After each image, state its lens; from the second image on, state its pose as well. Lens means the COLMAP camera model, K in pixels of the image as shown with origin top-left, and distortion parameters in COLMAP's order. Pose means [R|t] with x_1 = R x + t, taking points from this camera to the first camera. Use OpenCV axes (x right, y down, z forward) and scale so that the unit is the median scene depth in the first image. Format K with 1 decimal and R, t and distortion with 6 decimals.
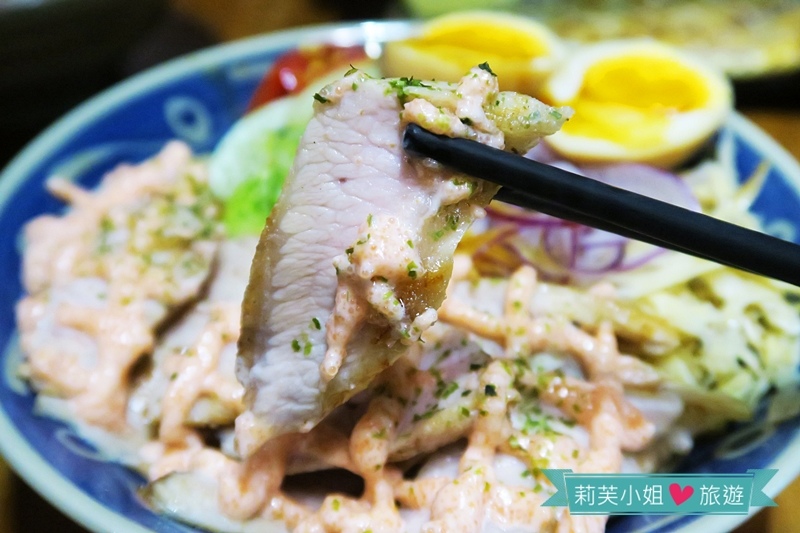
lens RADIAL K [[877.5, 0, 400.0], [0, 877.5, 266.5], [0, 0, 1]] dist [0.020017, 0.017319]
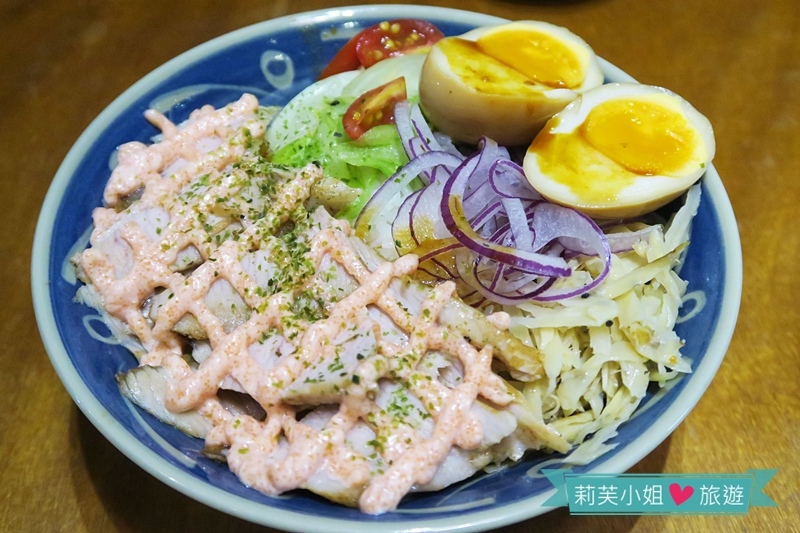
lens RADIAL K [[877.5, 0, 400.0], [0, 877.5, 266.5], [0, 0, 1]] dist [0.020017, 0.017319]
pose [[0.935126, 0.262617, -0.237850, 0.381268], [-0.210958, 0.952011, 0.221746, -0.290748], [0.284670, -0.157184, 0.945651, -0.196531]]
